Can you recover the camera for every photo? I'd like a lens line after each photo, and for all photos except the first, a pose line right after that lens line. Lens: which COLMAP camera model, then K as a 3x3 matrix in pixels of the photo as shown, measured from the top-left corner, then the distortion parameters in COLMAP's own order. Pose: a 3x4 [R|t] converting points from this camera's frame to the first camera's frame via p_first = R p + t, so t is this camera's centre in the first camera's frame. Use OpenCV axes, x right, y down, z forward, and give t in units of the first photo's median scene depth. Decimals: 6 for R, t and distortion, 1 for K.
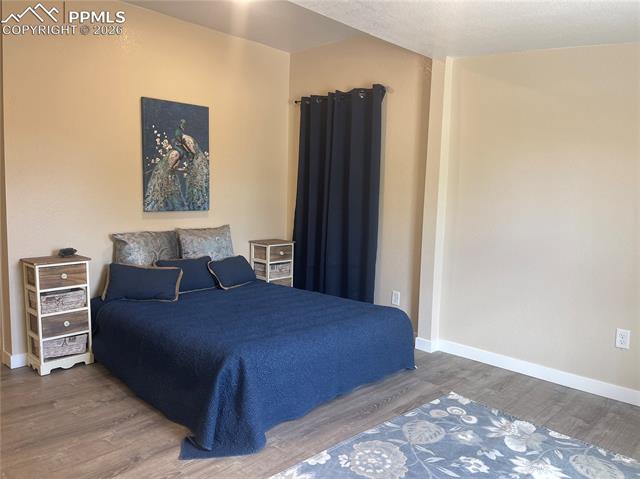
lens RADIAL K [[480.6, 0, 323.0], [0, 480.6, 241.4], [0, 0, 1]] dist [0.064080, -0.091304]
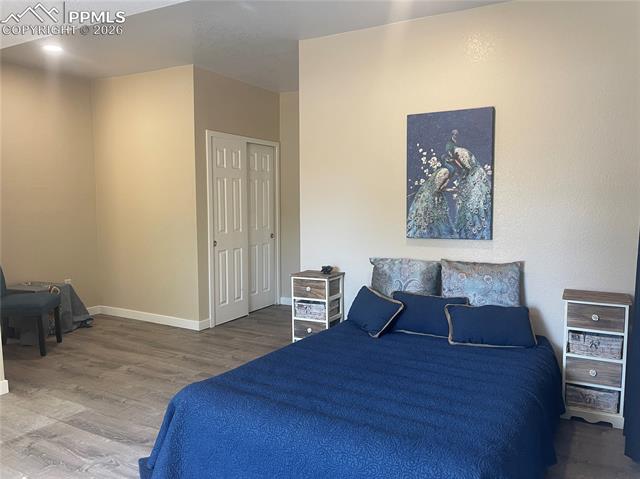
lens RADIAL K [[480.6, 0, 323.0], [0, 480.6, 241.4], [0, 0, 1]] dist [0.064080, -0.091304]
pose [[0.266316, 0.061198, -0.961941, 0.463765], [-0.092867, 0.994969, 0.037588, -0.070992], [0.959402, 0.079322, 0.270659, 0.571276]]
